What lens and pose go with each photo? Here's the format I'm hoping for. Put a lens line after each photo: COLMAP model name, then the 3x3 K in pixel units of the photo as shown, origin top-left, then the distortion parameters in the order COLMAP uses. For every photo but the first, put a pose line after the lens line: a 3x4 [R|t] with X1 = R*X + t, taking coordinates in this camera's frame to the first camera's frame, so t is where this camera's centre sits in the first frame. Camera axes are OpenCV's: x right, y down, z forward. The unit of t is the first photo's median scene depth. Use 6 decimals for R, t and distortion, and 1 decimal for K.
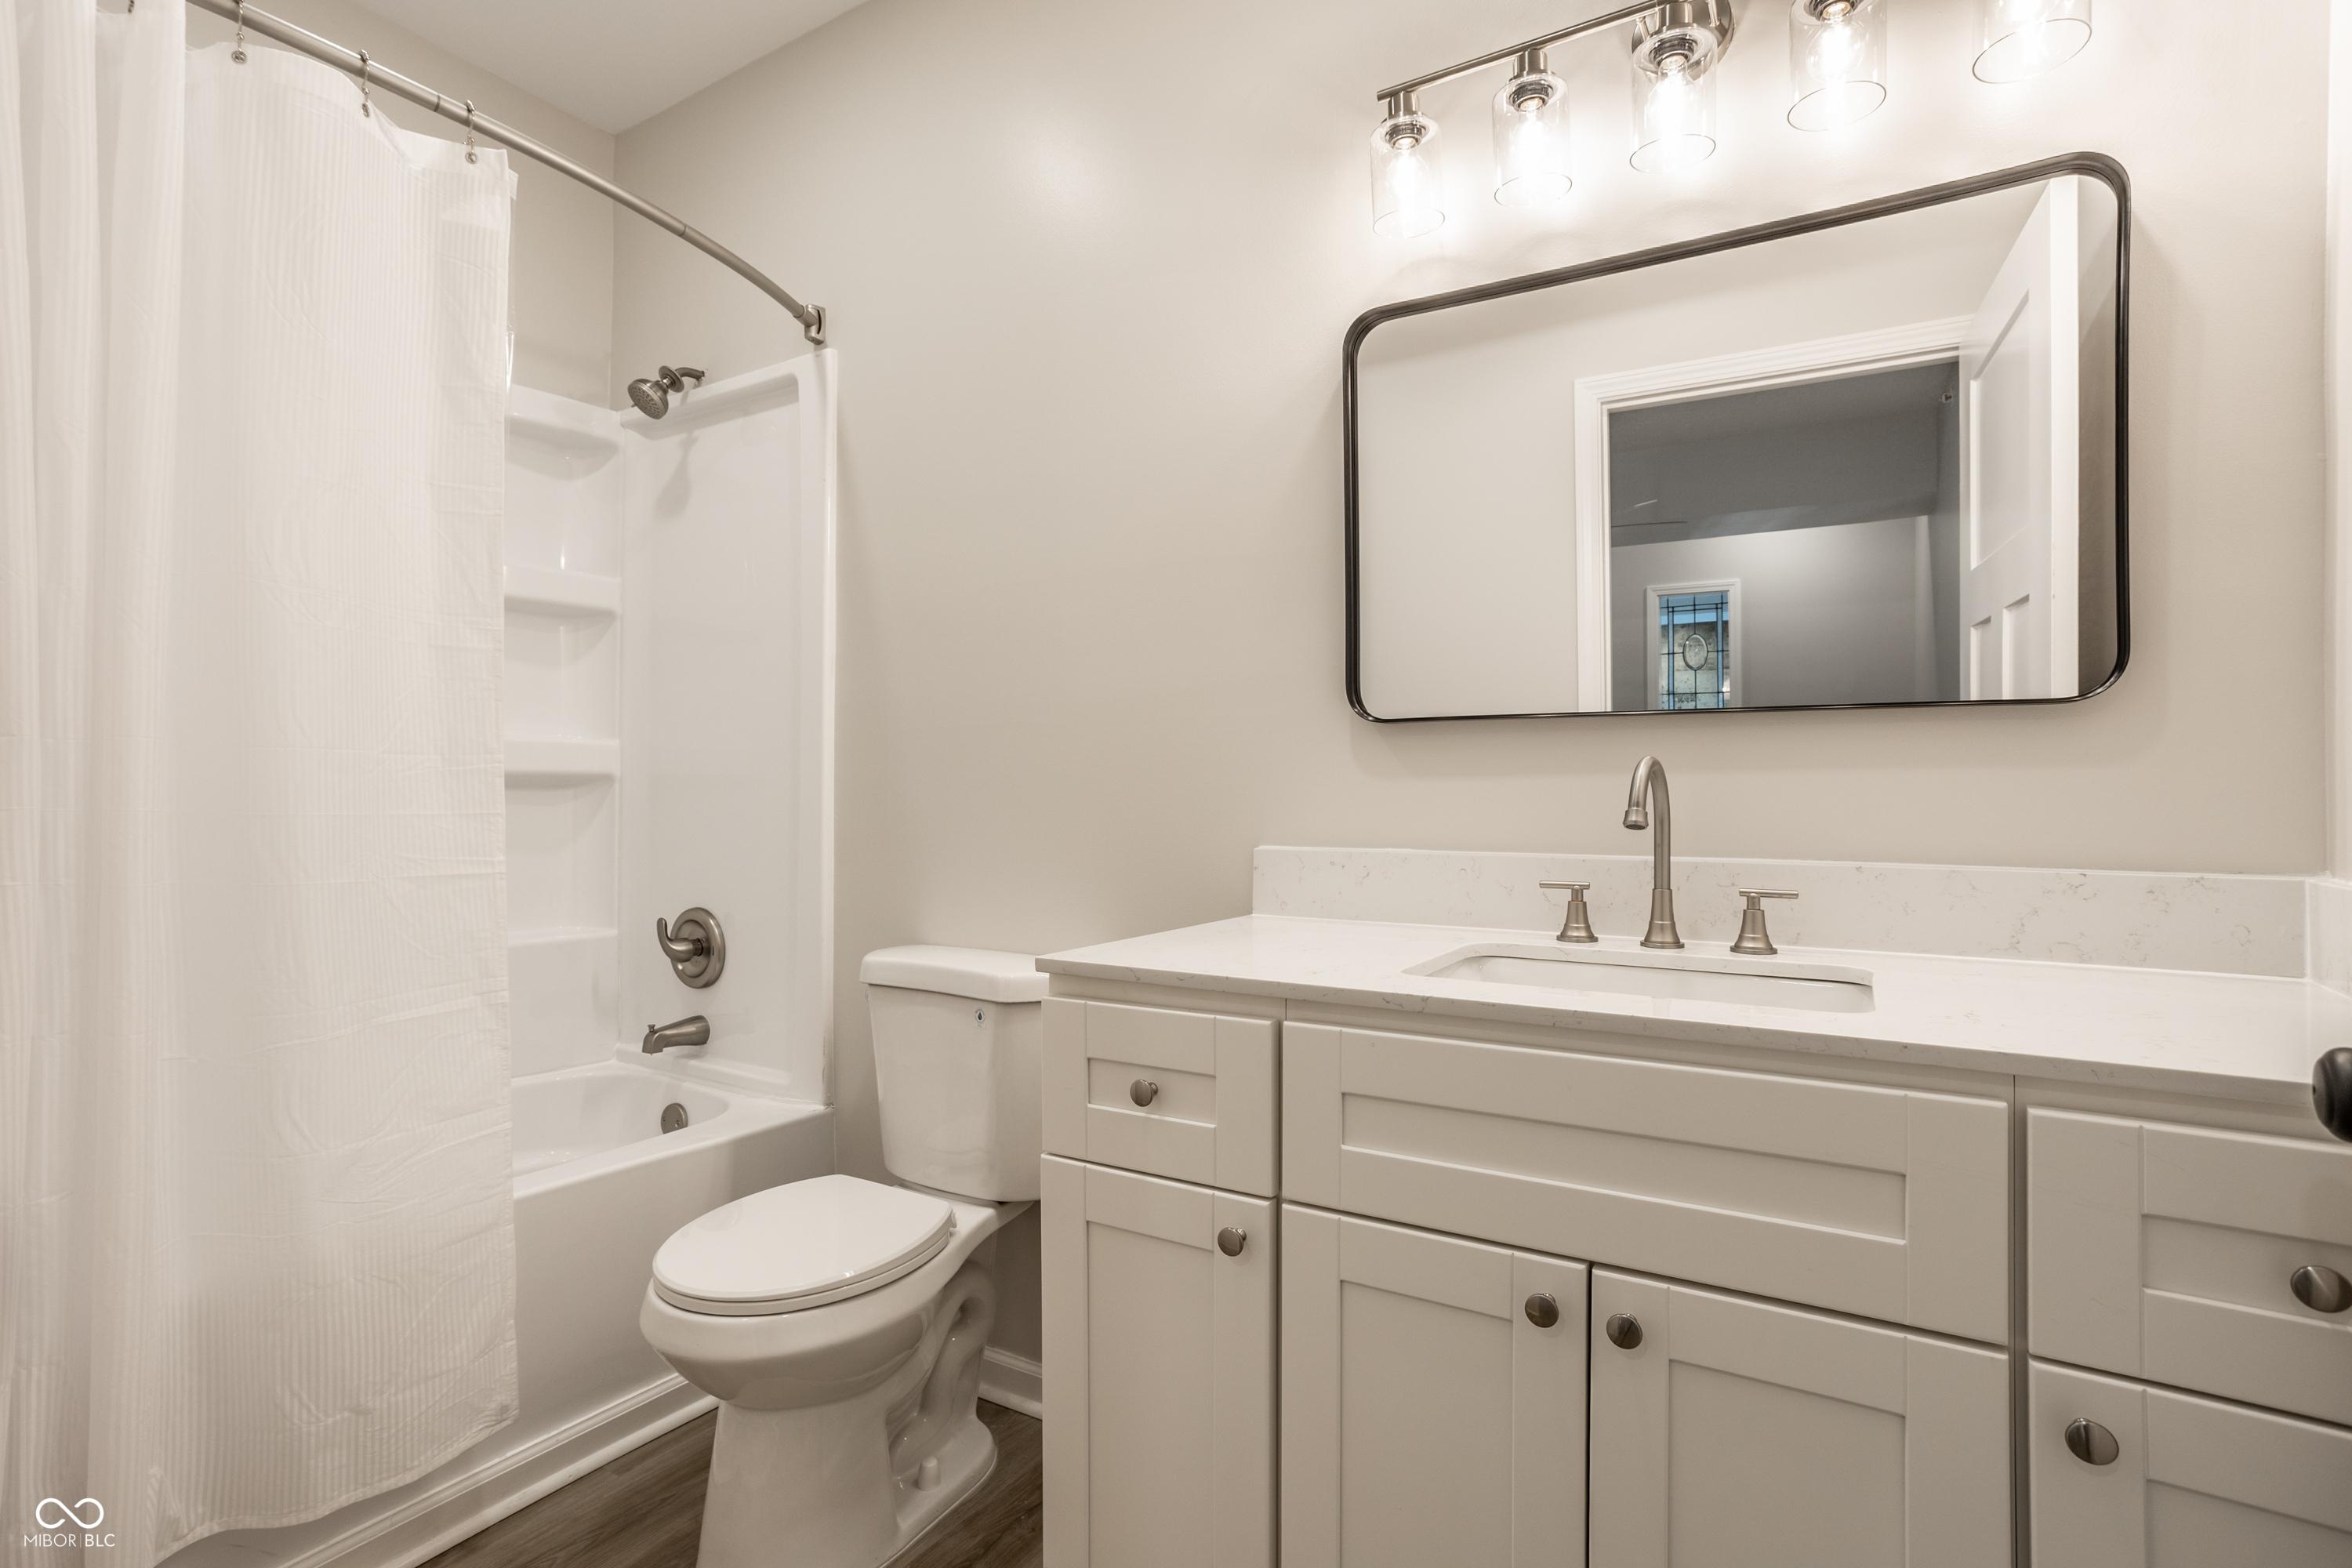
lens RADIAL K [[1091.2, 0, 1183.7], [0, 1091.2, 776.3], [0, 0, 1]] dist [0.001077, 0.000330]
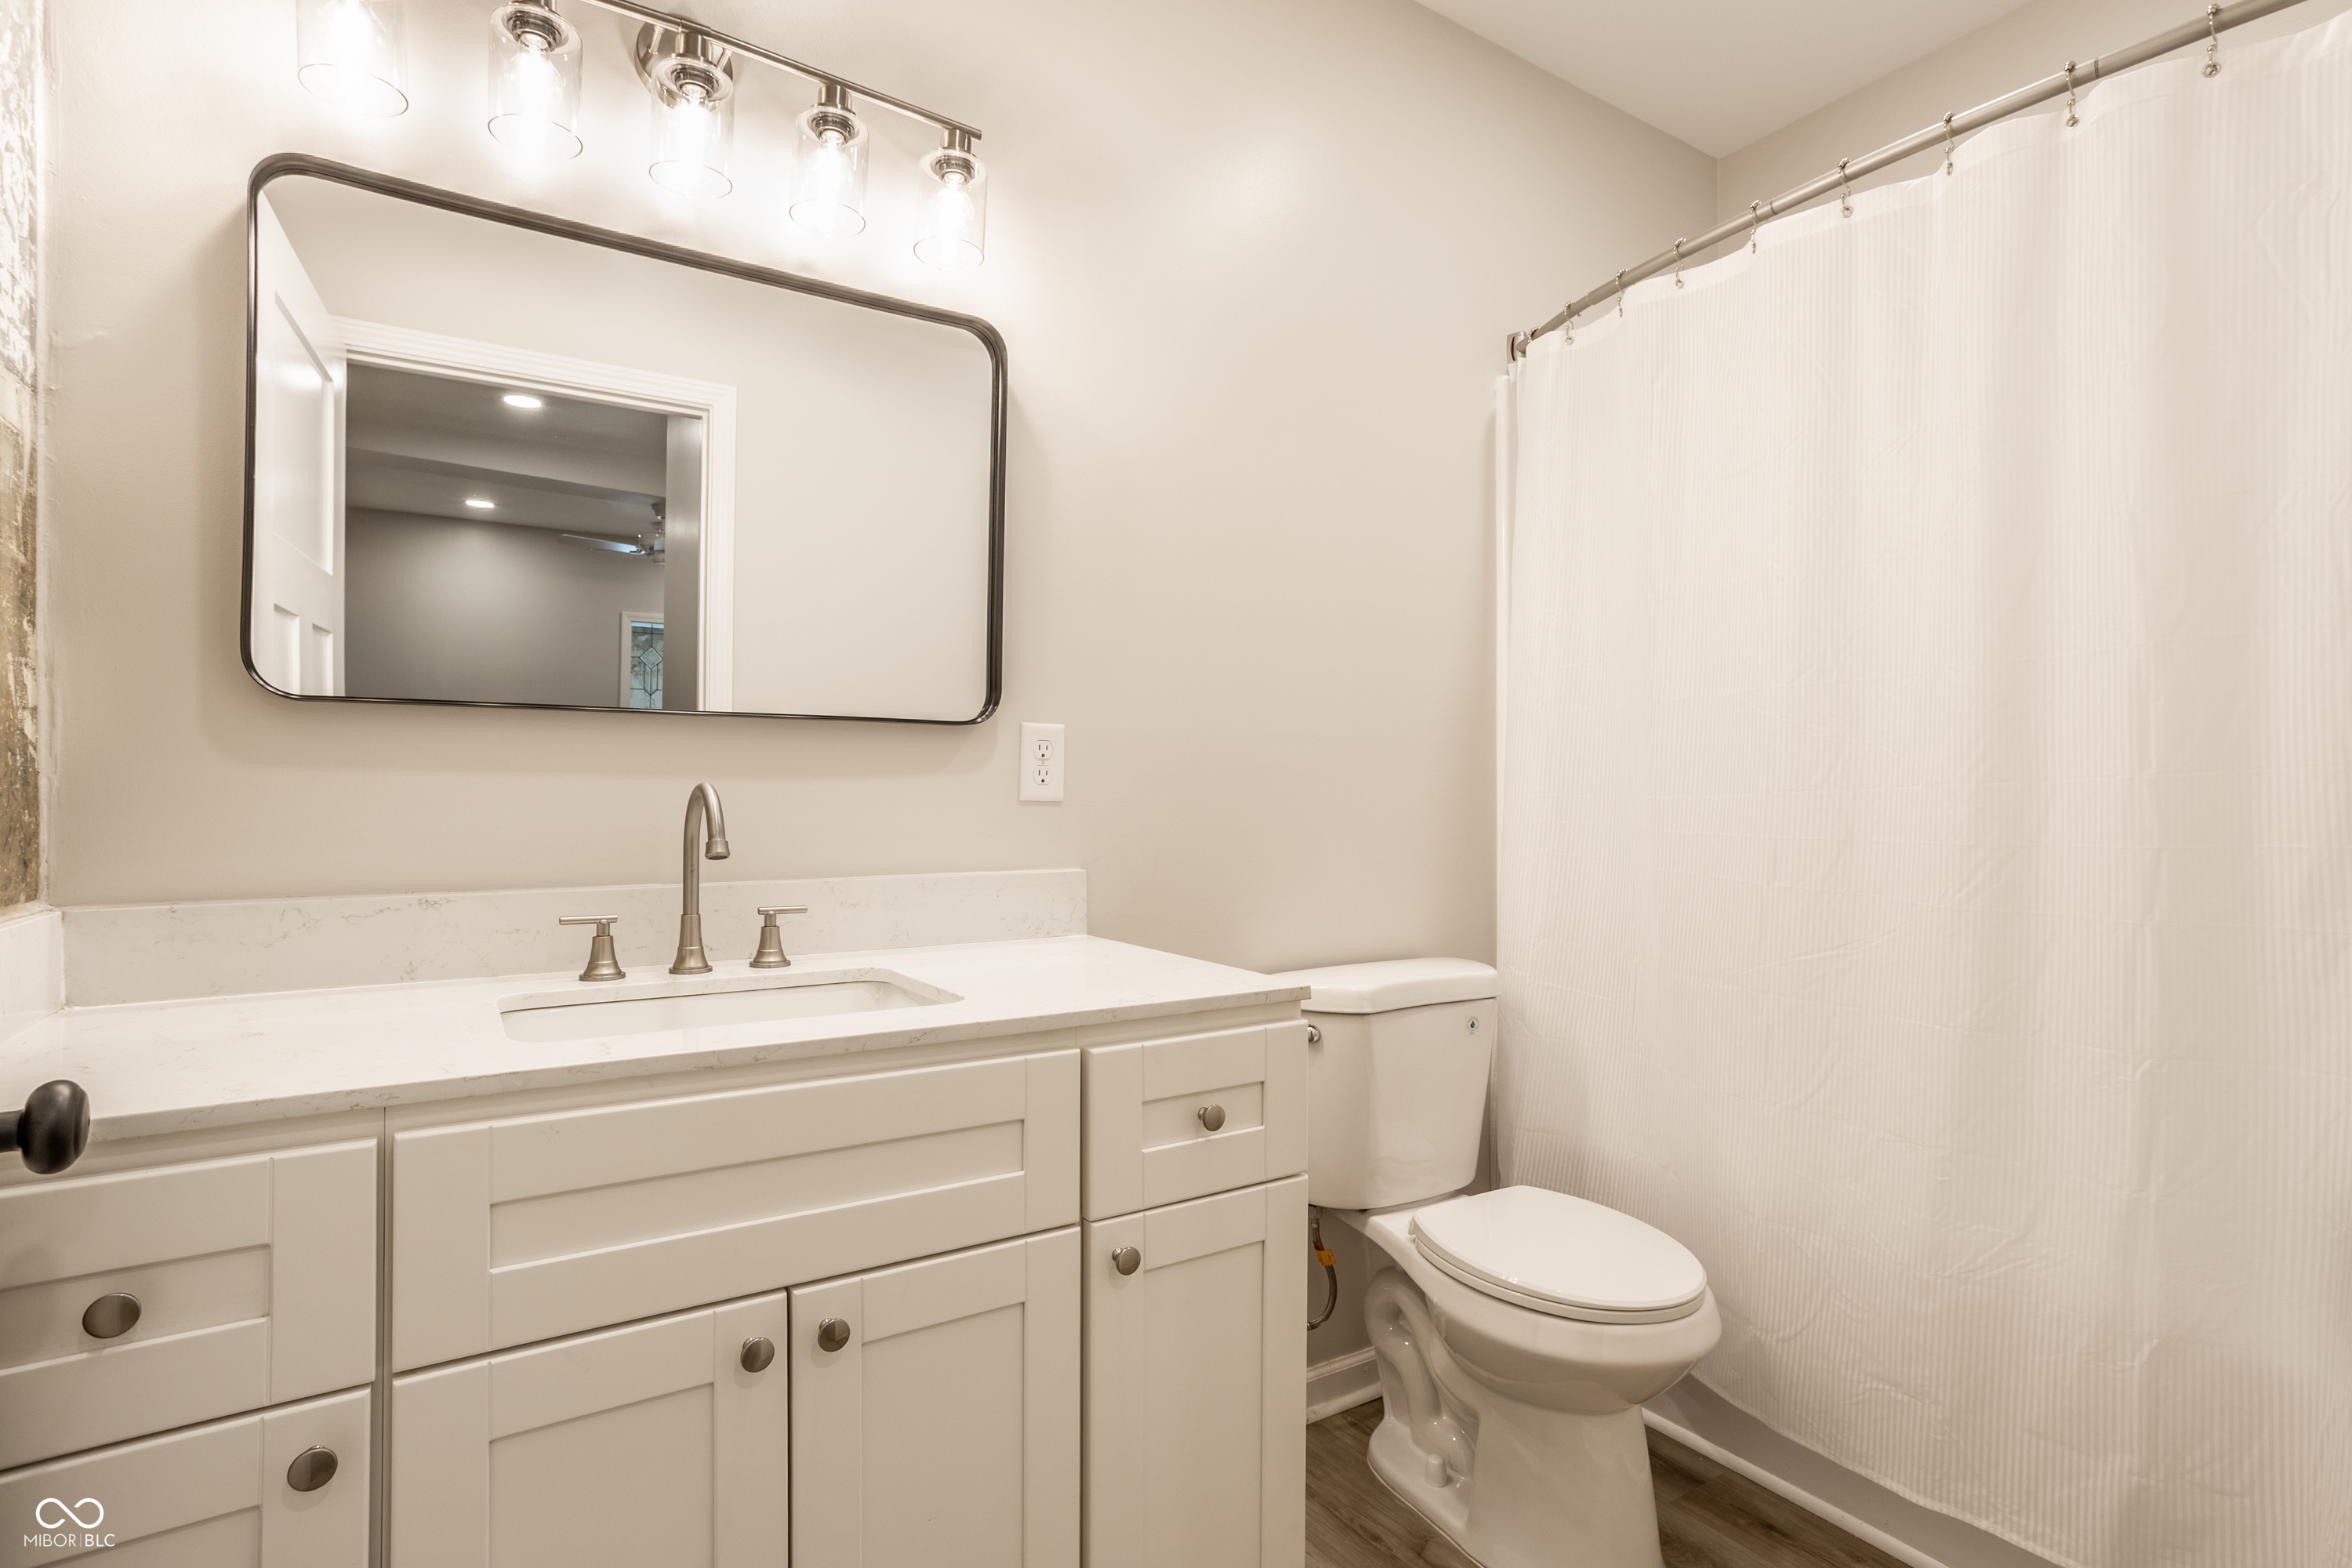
lens RADIAL K [[1134.5, 0, 1164.1], [0, 1134.5, 778.5], [0, 0, 1]] dist [-0.049351, 0.030707]
pose [[0.459765, 0.020415, 0.887806, -0.278403], [-0.003651, 0.999771, -0.021098, 0.000584], [-0.888033, 0.006459, 0.459734, 0.158689]]
